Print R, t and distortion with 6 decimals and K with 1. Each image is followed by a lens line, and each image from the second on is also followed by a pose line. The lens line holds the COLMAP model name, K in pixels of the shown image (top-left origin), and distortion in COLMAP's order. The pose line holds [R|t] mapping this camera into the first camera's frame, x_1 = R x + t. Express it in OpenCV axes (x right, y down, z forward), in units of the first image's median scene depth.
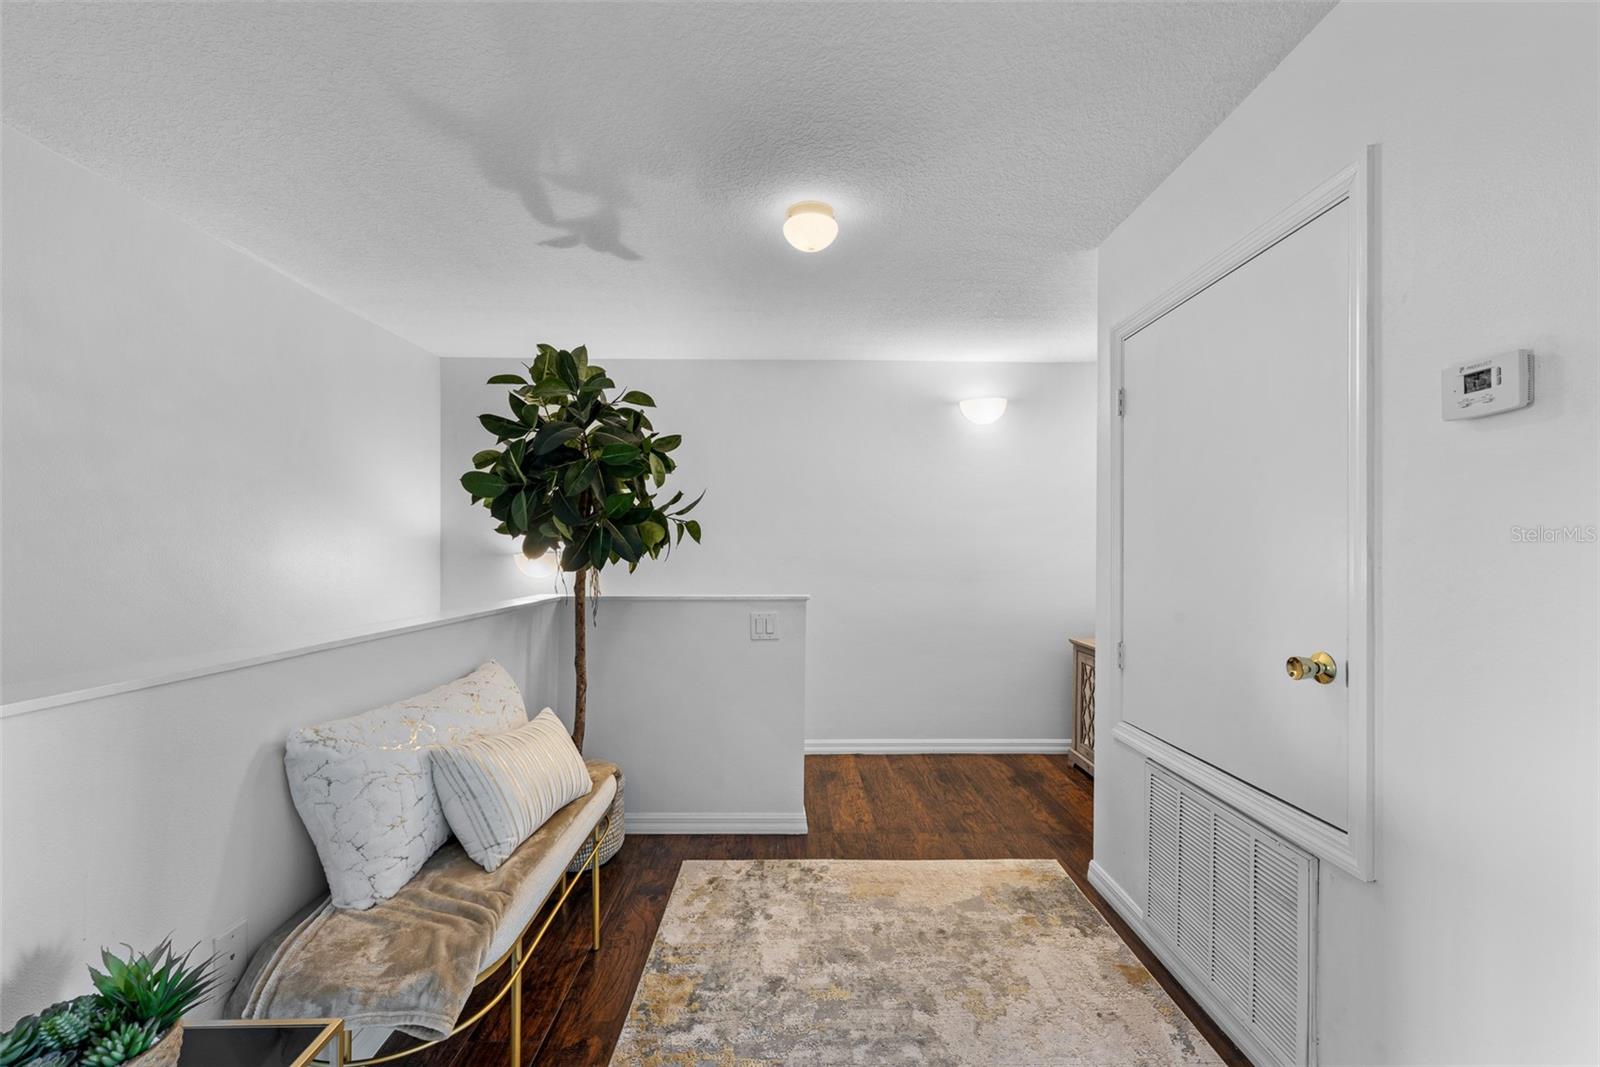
lens RADIAL K [[648.3, 0, 801.8], [0, 648.3, 549.3], [0, 0, 1]] dist [0.000840, -0.000240]
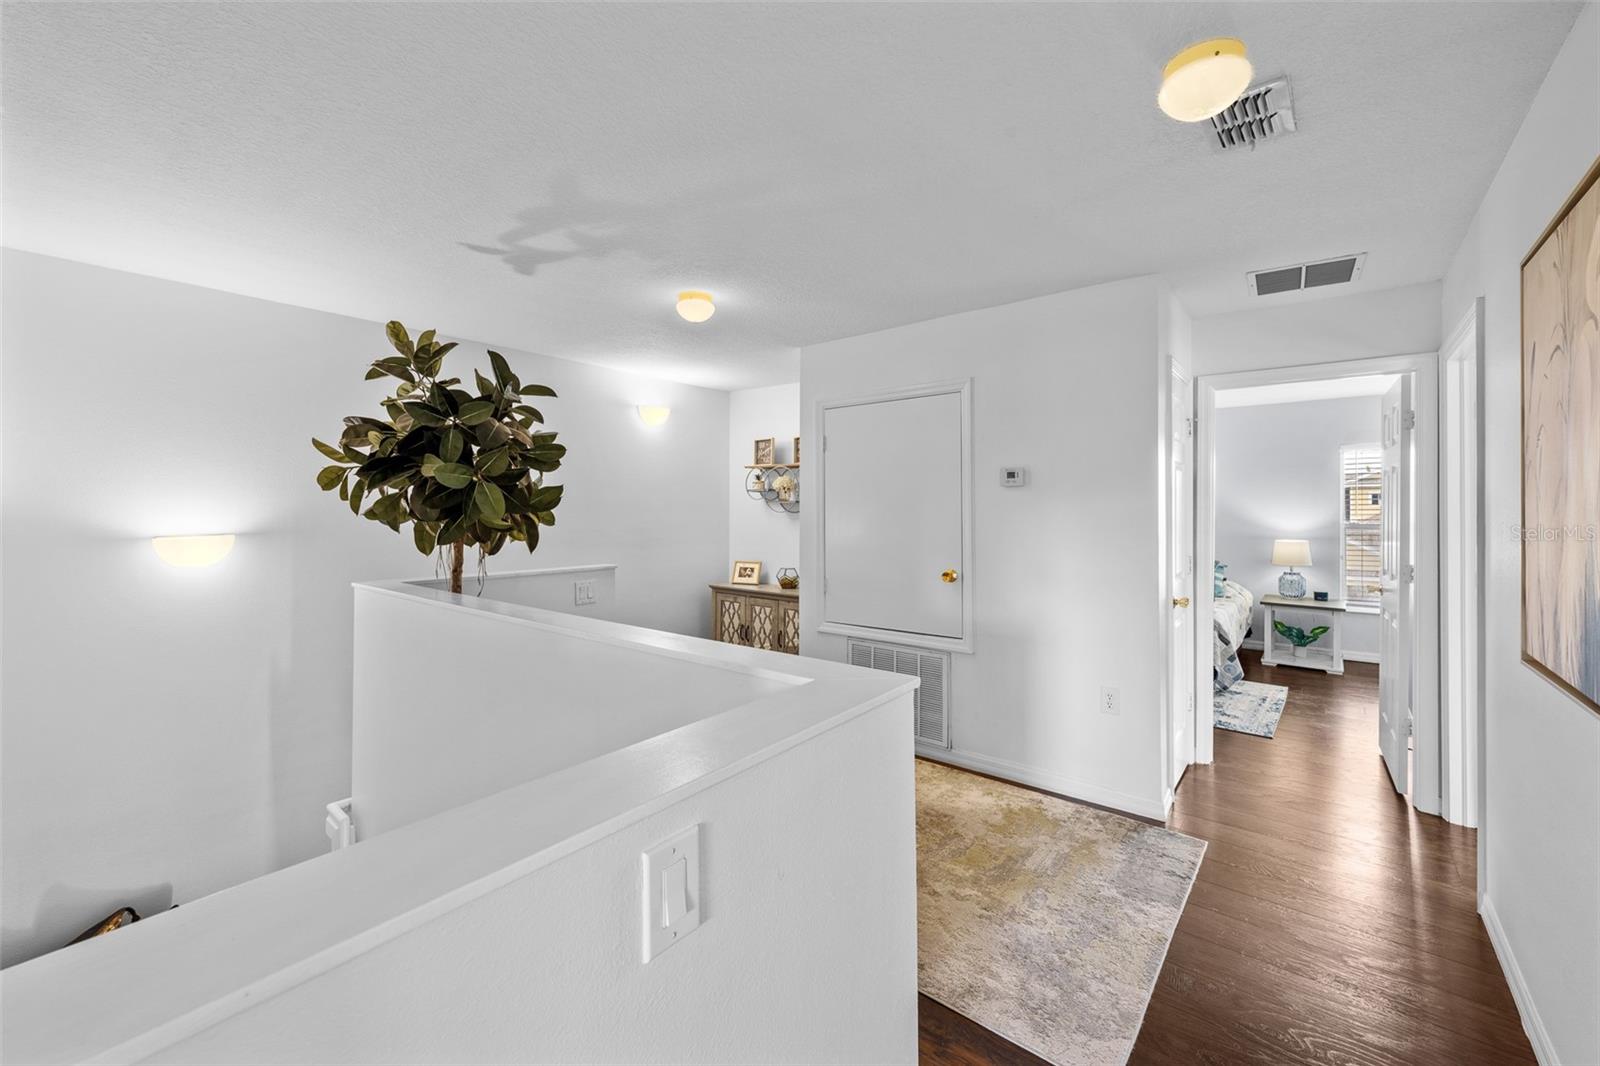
lens RADIAL K [[648.3, 0, 805.3], [0, 648.3, 507.4], [0, 0, 1]] dist [0.000840, -0.000240]
pose [[0.643635, 0.005304, 0.765315, -0.904091], [0.000122, 0.999975, -0.007033, -0.039219], [-0.765333, 0.004621, 0.643618, -0.107019]]
